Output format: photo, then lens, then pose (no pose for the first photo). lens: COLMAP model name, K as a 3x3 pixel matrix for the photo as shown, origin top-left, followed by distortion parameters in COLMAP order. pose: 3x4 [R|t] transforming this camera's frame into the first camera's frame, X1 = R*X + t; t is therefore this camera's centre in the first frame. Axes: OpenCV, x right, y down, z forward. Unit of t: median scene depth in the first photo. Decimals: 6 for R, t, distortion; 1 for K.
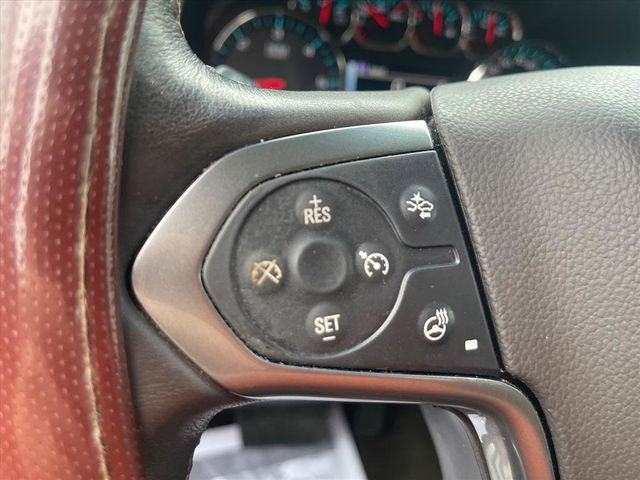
lens RADIAL K [[489.3, 0, 320.0], [0, 489.3, 240.0], [0, 0, 1]] dist [-0.000418, -0.010292]
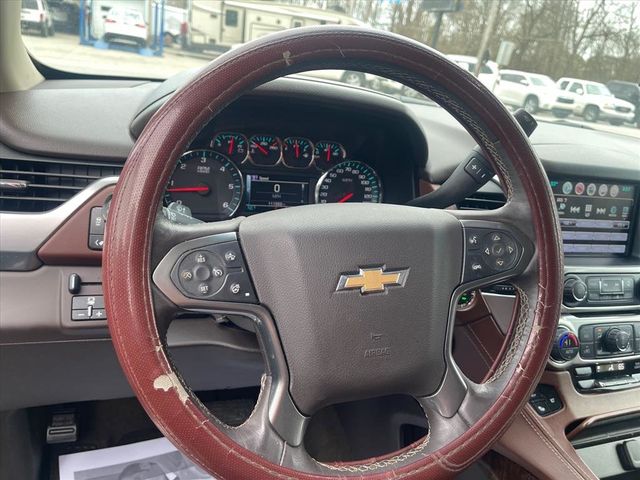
lens RADIAL K [[489.3, 0, 320.0], [0, 489.3, 240.0], [0, 0, 1]] dist [-0.000418, -0.010292]
pose [[0.994480, -0.041561, 0.096345, 0.533001], [0.051453, 0.993394, -0.102569, 0.222660], [-0.091446, 0.106961, 0.990049, -2.752014]]
